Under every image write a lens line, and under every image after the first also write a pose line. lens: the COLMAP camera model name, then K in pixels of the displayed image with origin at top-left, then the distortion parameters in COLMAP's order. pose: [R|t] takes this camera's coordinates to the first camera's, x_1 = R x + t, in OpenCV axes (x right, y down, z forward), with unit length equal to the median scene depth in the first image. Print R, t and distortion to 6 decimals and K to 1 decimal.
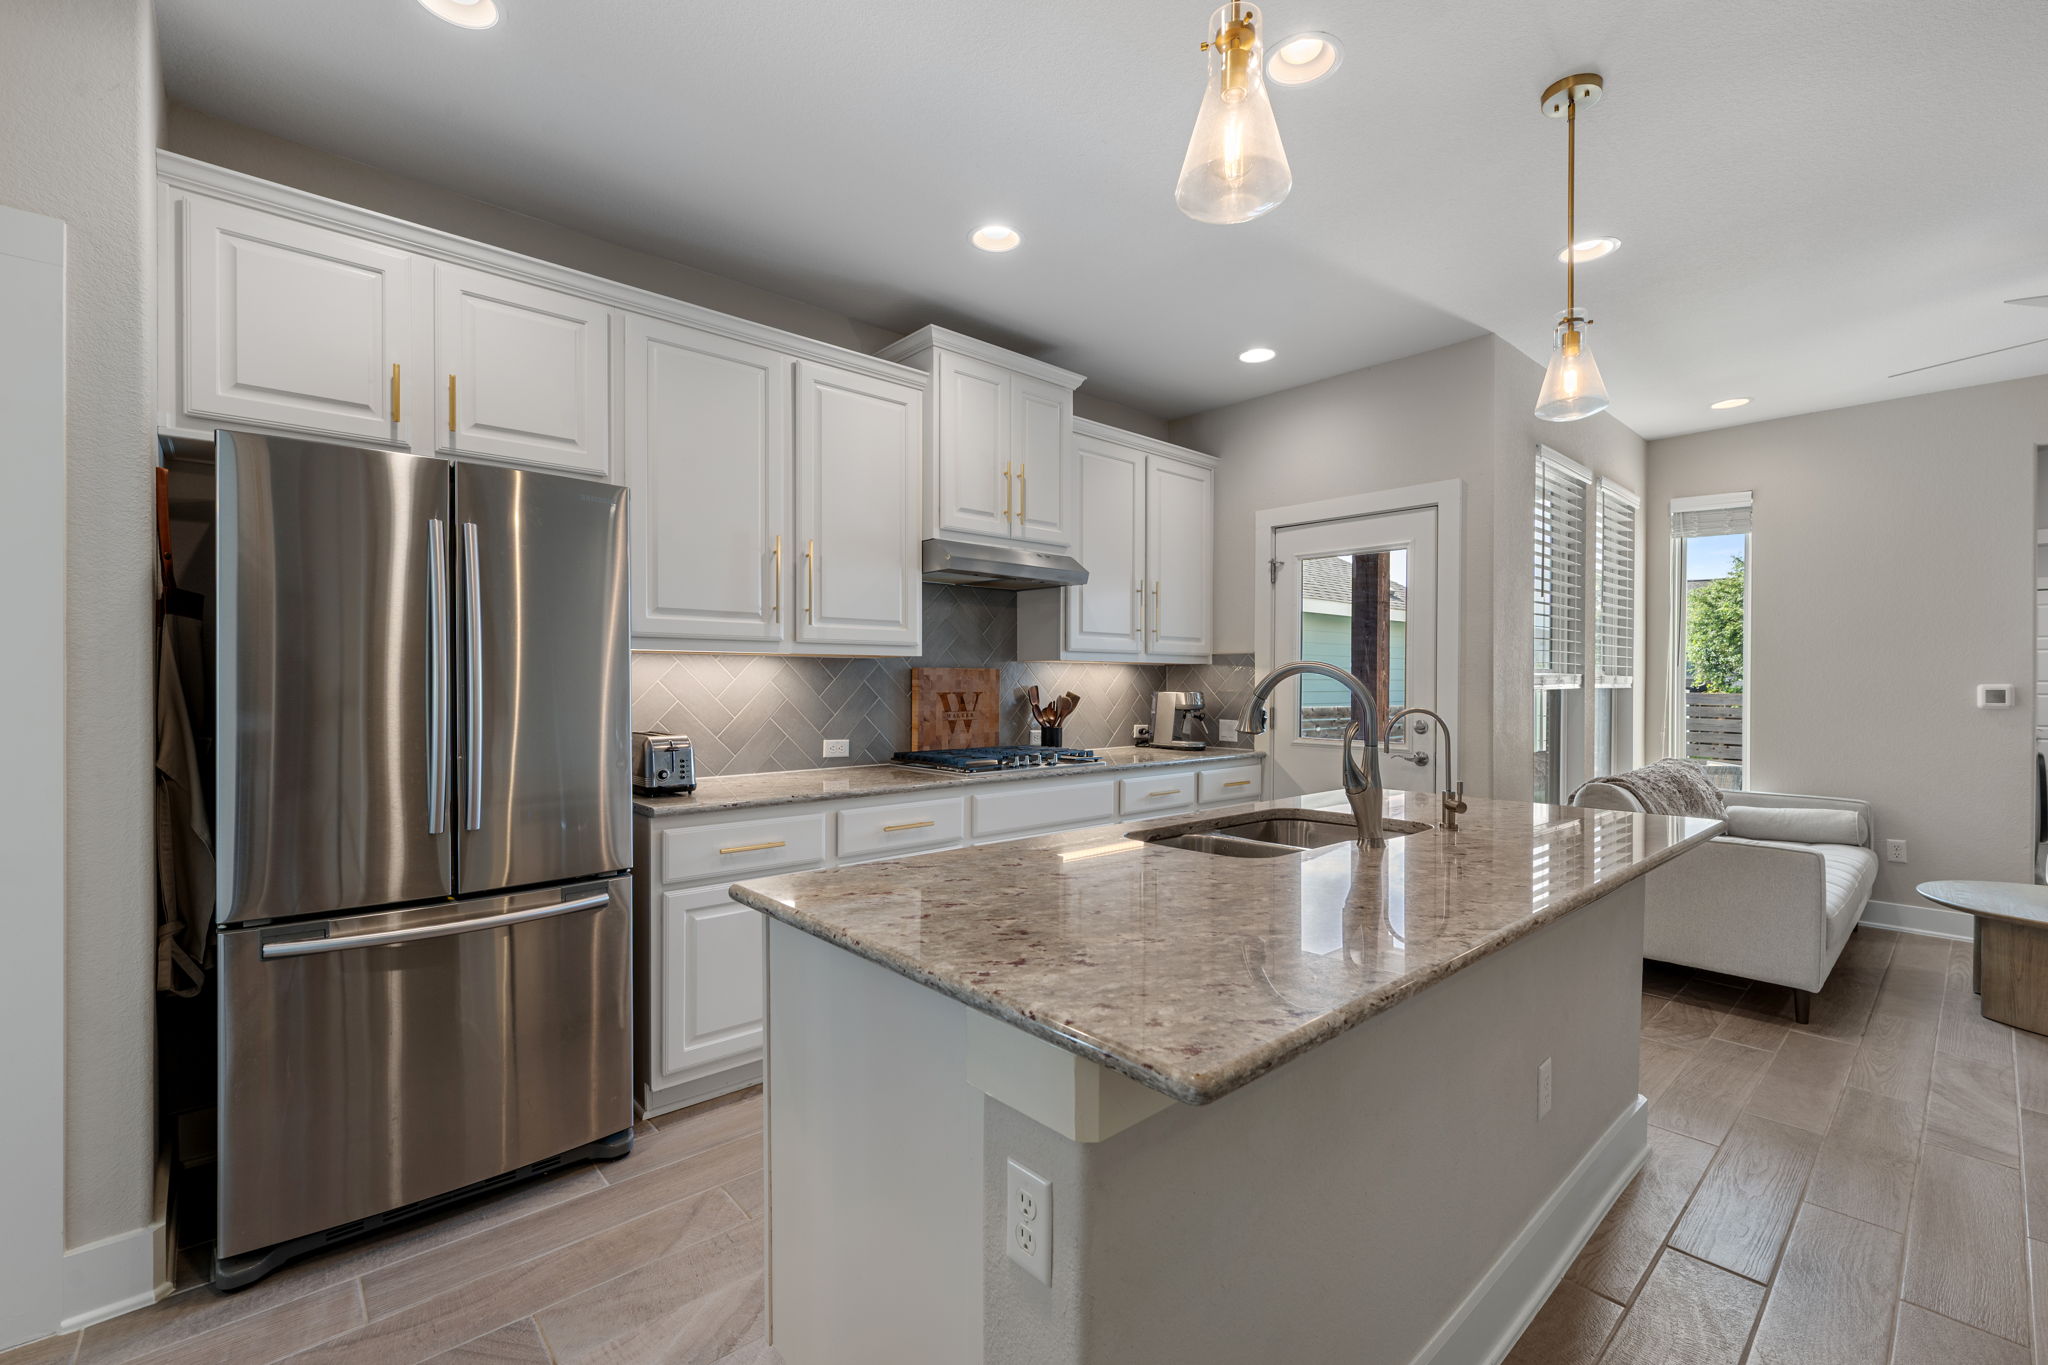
lens RADIAL K [[893.3, 0, 967.7], [0, 893.3, 689.3], [0, 0, 1]] dist [0.000689, -0.000199]
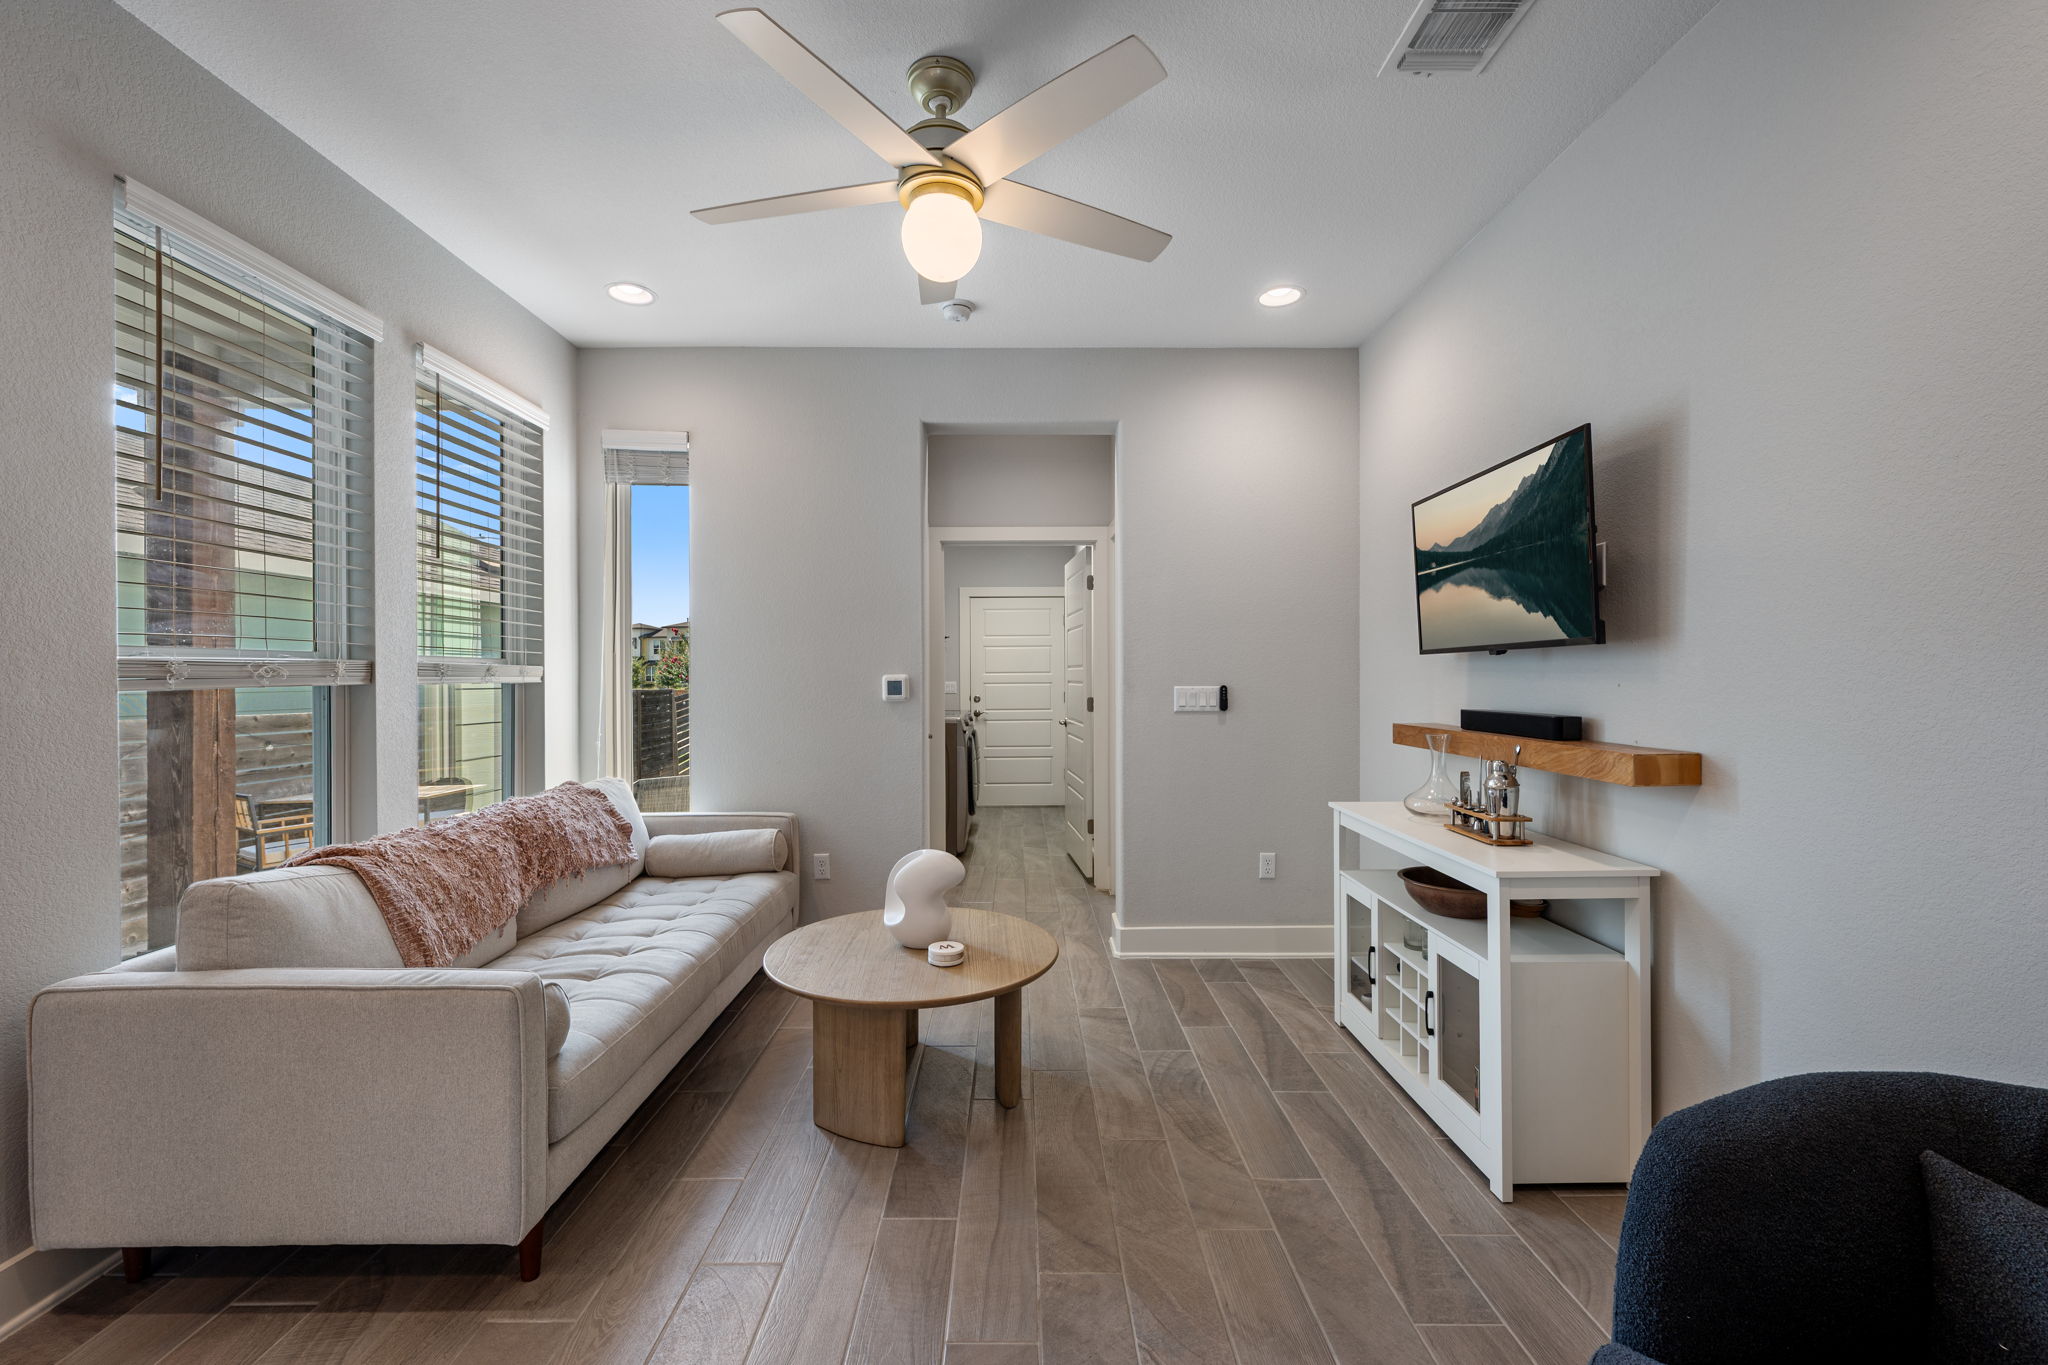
lens RADIAL K [[938.5, 0, 1024.3], [0, 938.5, 676.7], [0, 0, 1]] dist [0.000644, 0.000135]
pose [[0.646299, -0.004170, 0.763073, 0.486069], [0.011121, 0.999930, -0.003955, 0.001541], [-0.763004, 0.011042, 0.646300, 0.264055]]
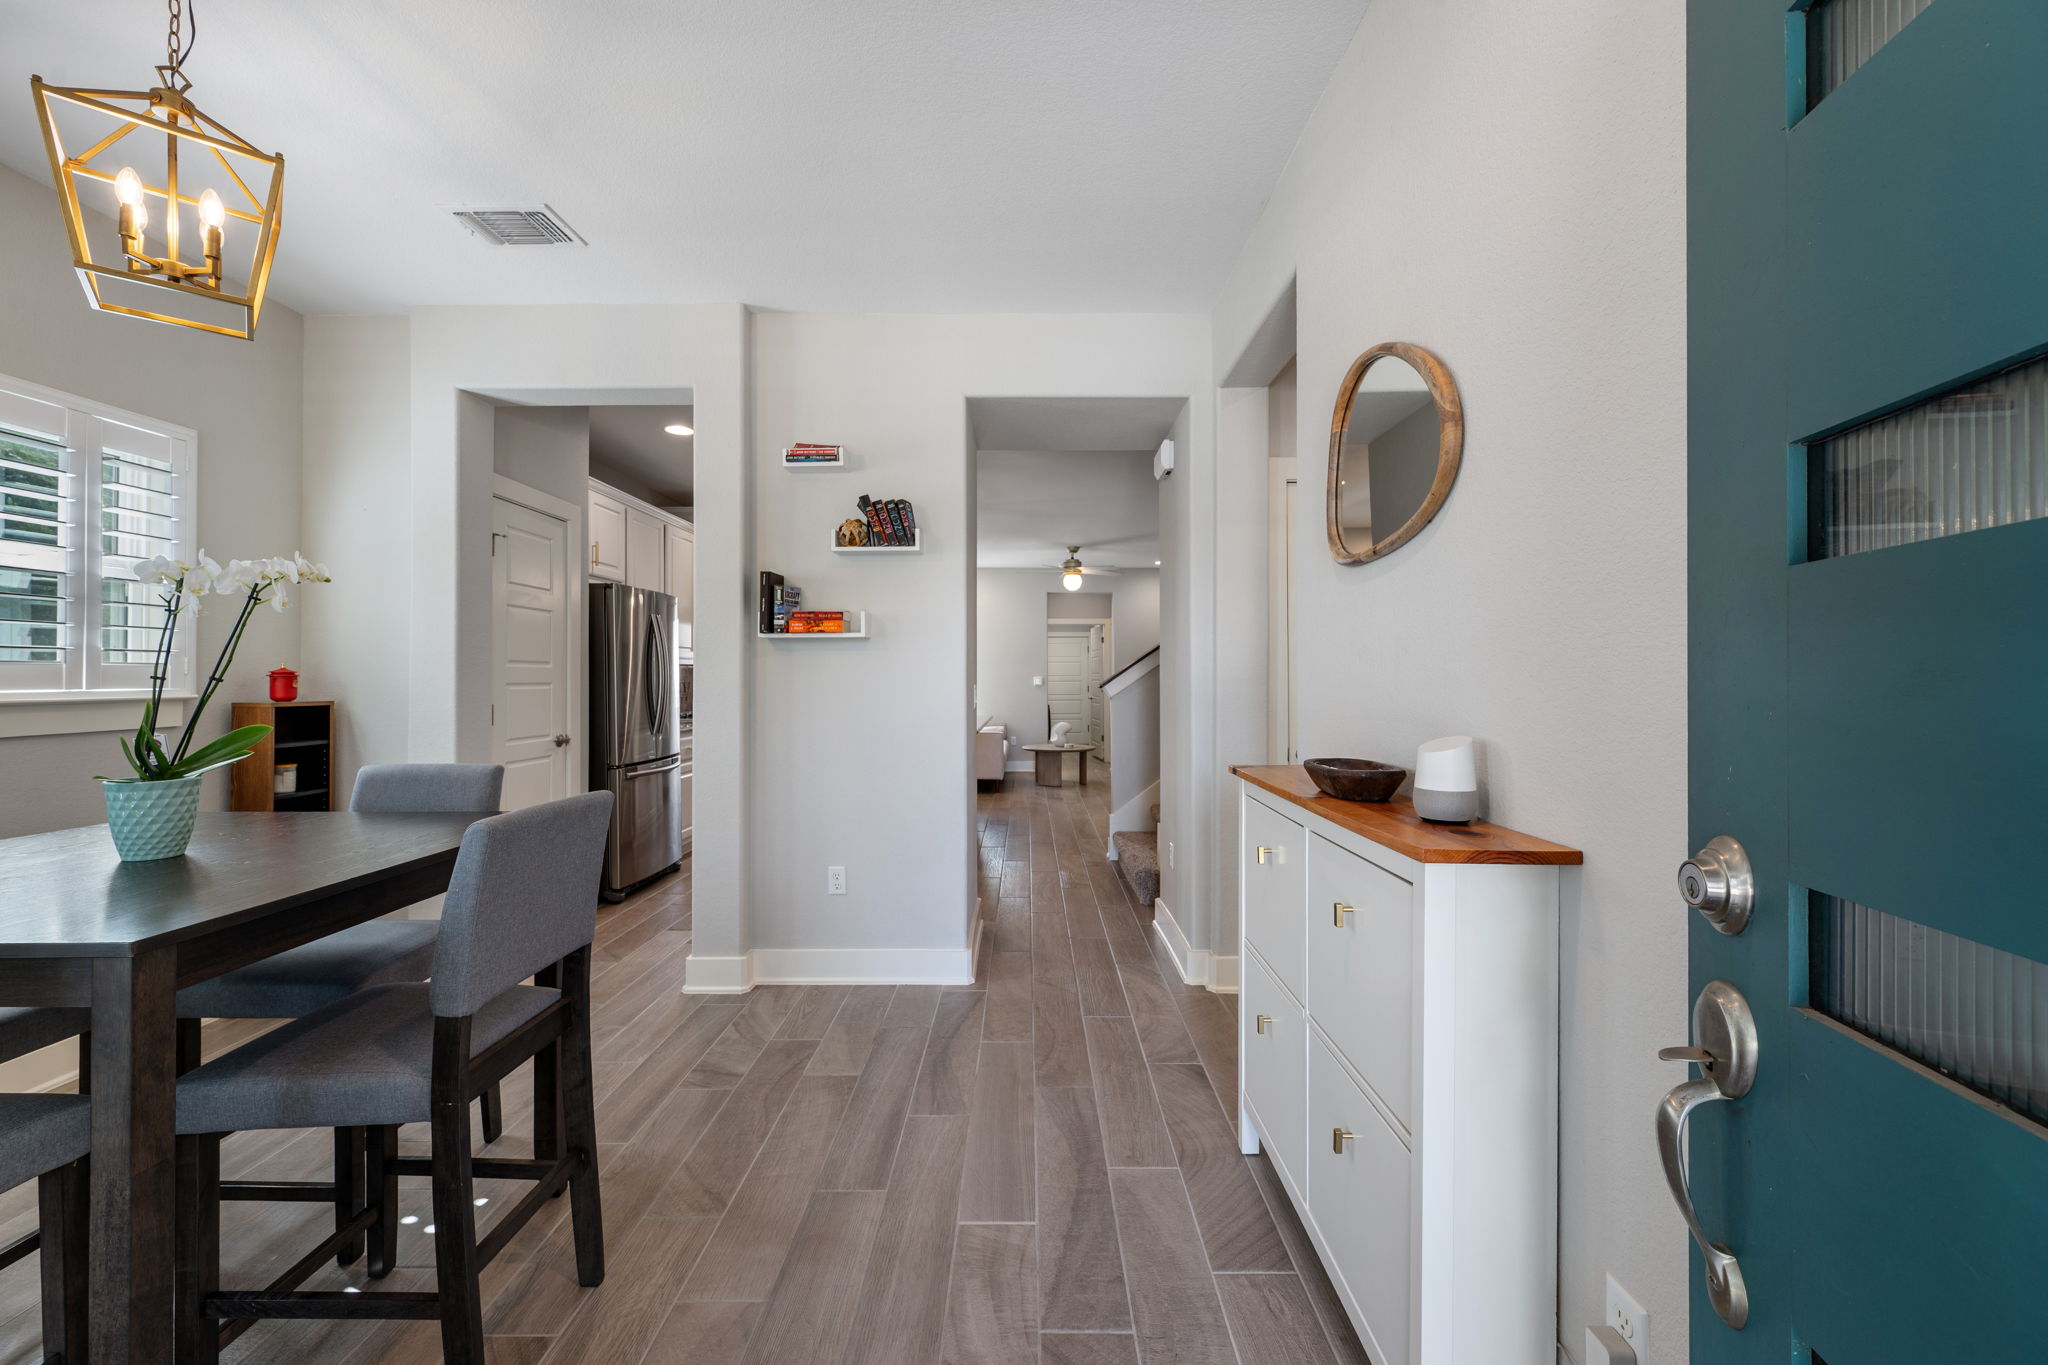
lens RADIAL K [[801.4, 0, 1025.0], [0, 801.4, 677.6], [0, 0, 1]] dist [-0.000743, -0.000104]
pose [[0.657375, 0.006936, 0.753532, -0.821280], [0.001419, 0.999944, -0.010442, 0.012753], [-0.753563, 0.007934, 0.657328, -0.668357]]
